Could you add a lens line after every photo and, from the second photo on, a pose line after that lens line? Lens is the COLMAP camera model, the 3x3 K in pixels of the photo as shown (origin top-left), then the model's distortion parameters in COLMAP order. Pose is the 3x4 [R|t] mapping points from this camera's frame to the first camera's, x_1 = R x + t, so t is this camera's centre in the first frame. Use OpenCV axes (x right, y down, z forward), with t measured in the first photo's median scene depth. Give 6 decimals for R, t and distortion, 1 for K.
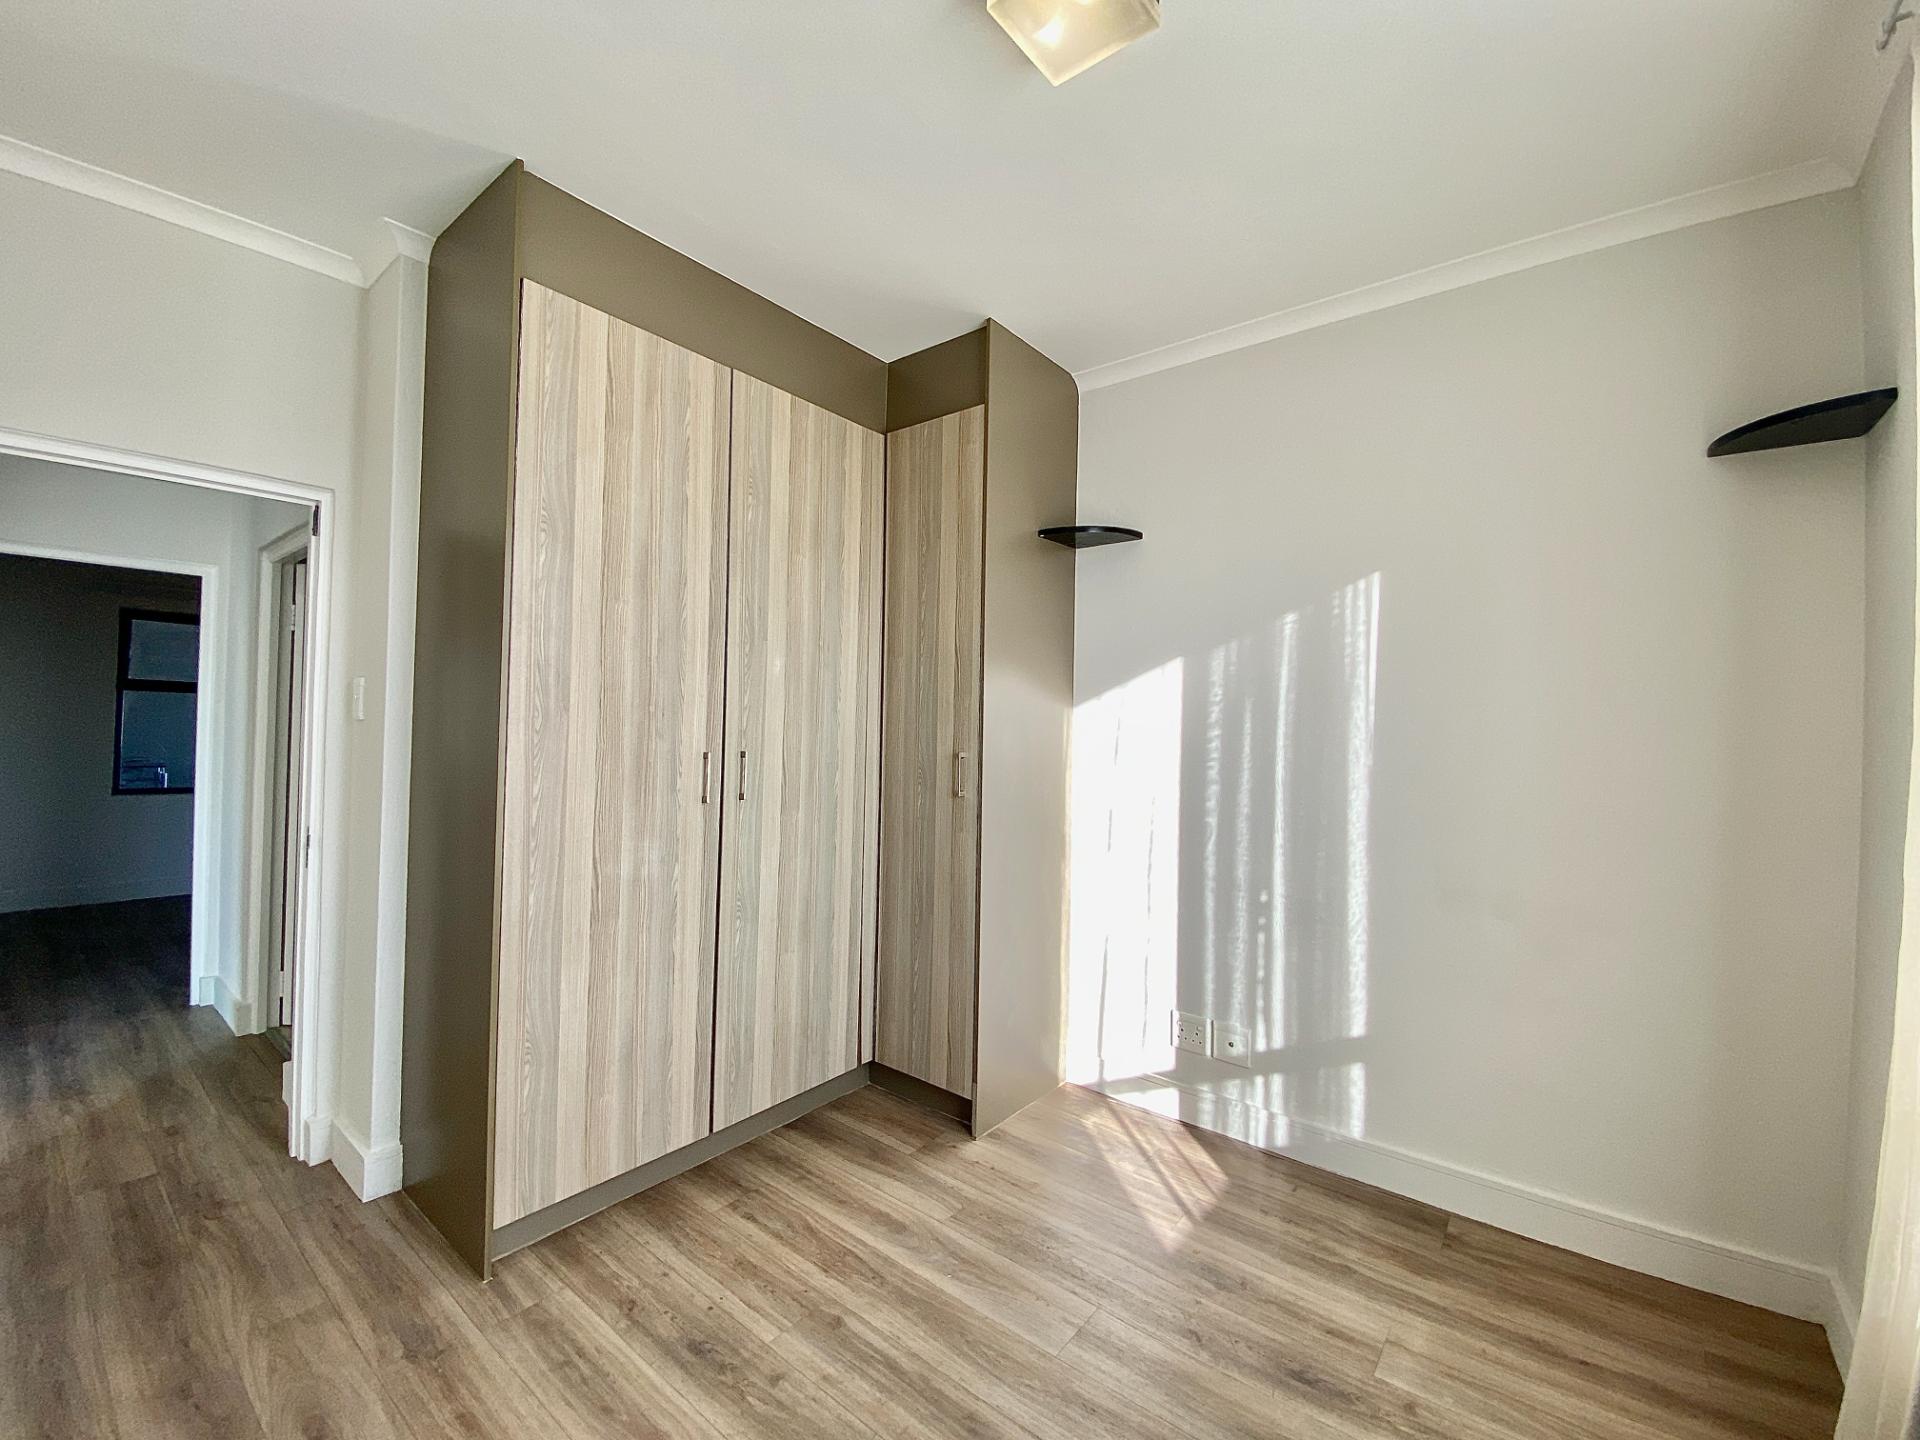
lens RADIAL K [[793.4, 0, 970.6], [0, 793.4, 710.8], [0, 0, 1]] dist [0.010593, -0.018492]
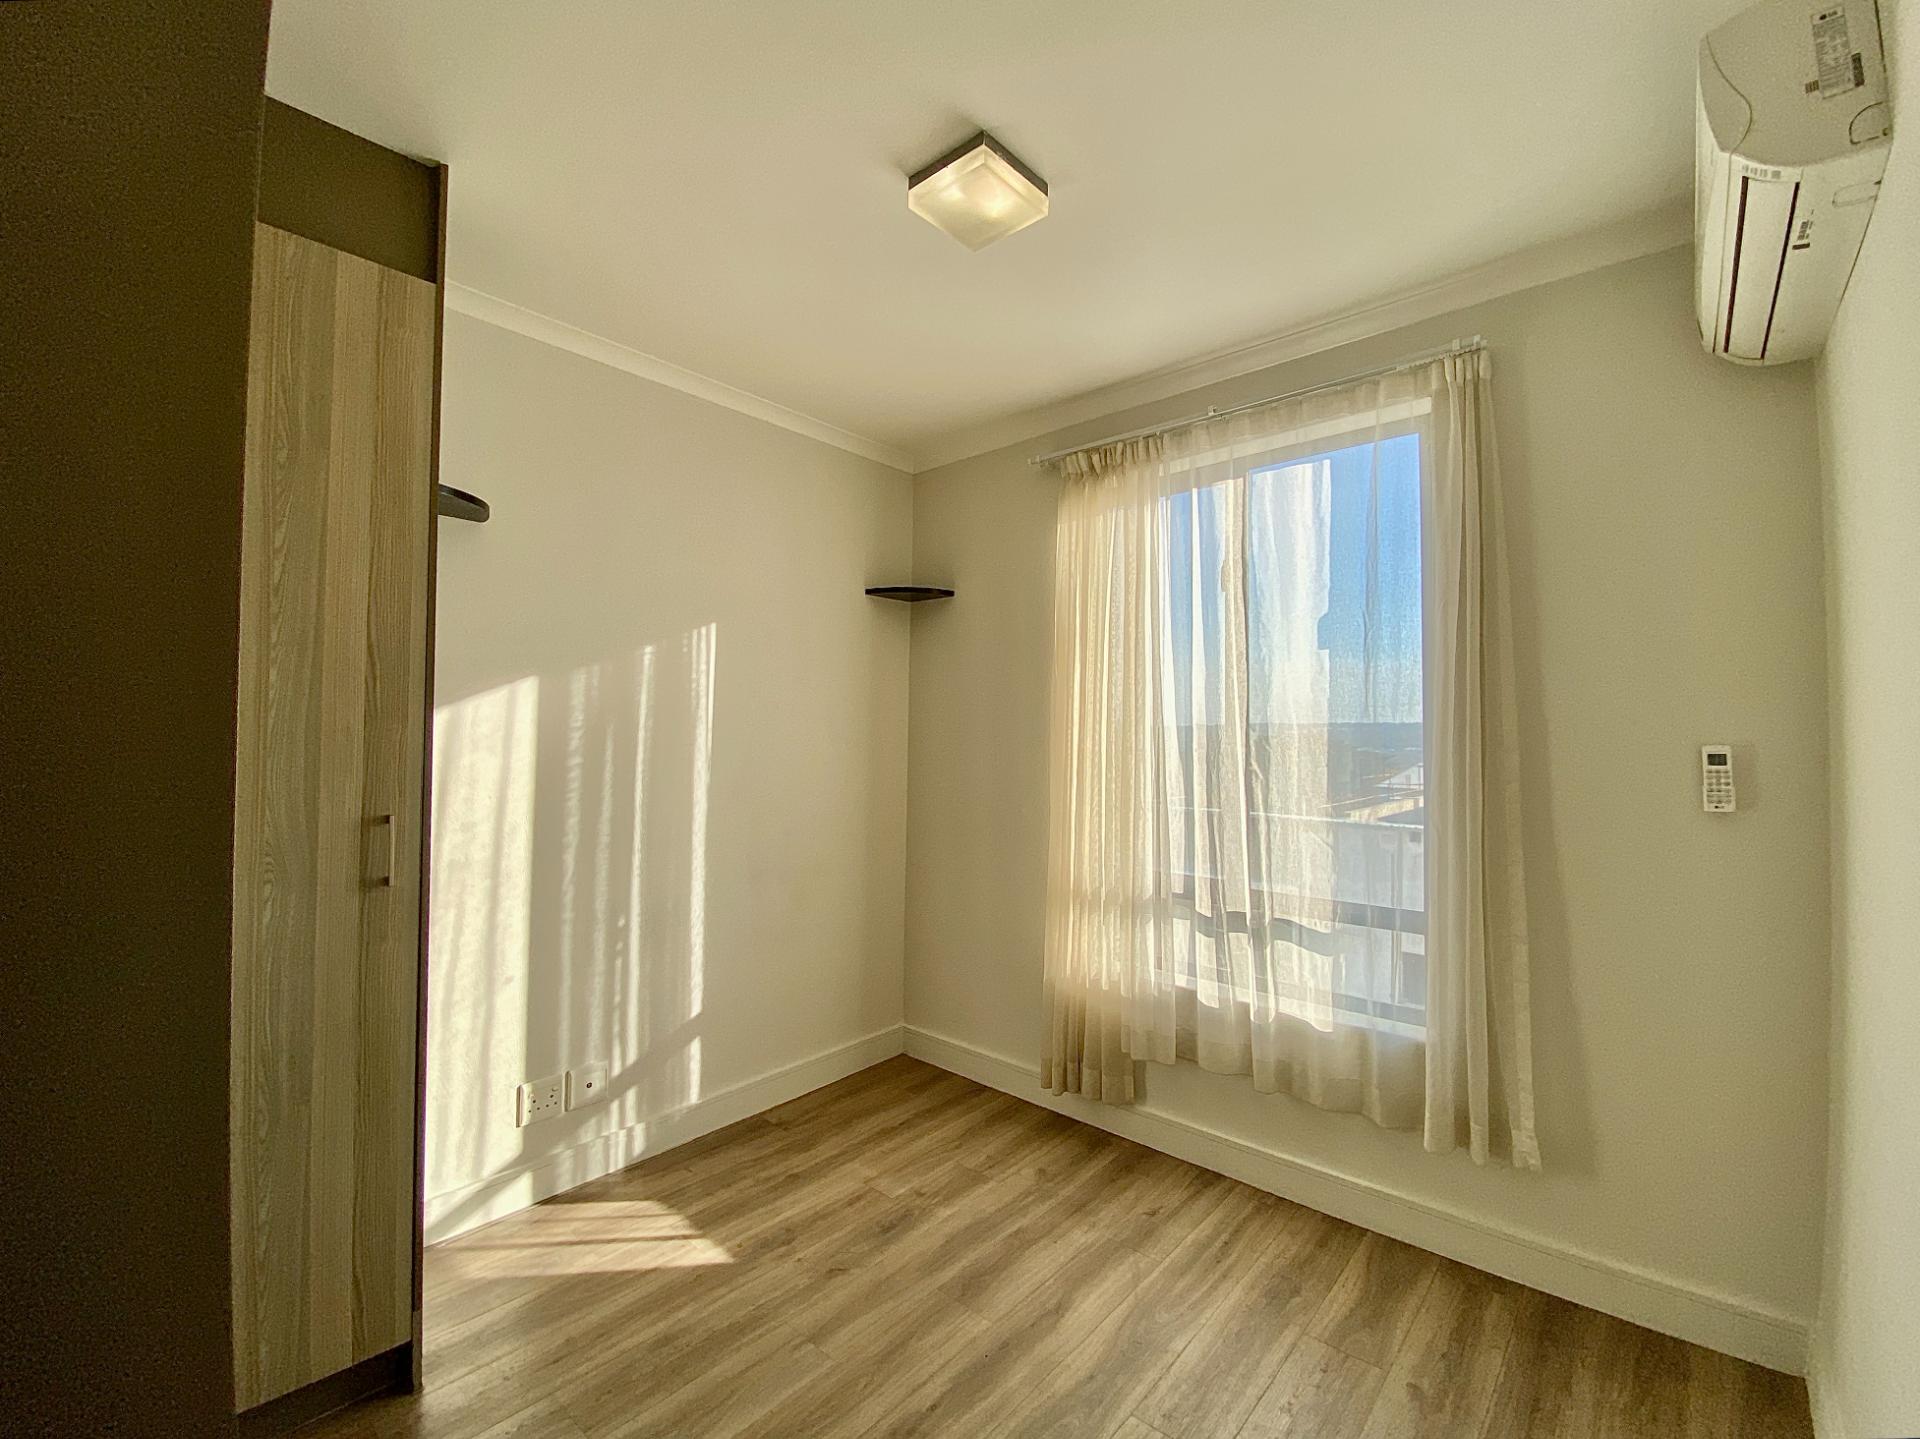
lens RADIAL K [[793.4, 0, 970.6], [0, 793.4, 710.3], [0, 0, 1]] dist [0.010593, -0.018492]
pose [[0.046881, 0.011577, 0.998833, -0.633767], [-0.029502, 0.999513, -0.010200, -0.037999], [-0.998465, -0.028989, 0.047199, 0.524577]]
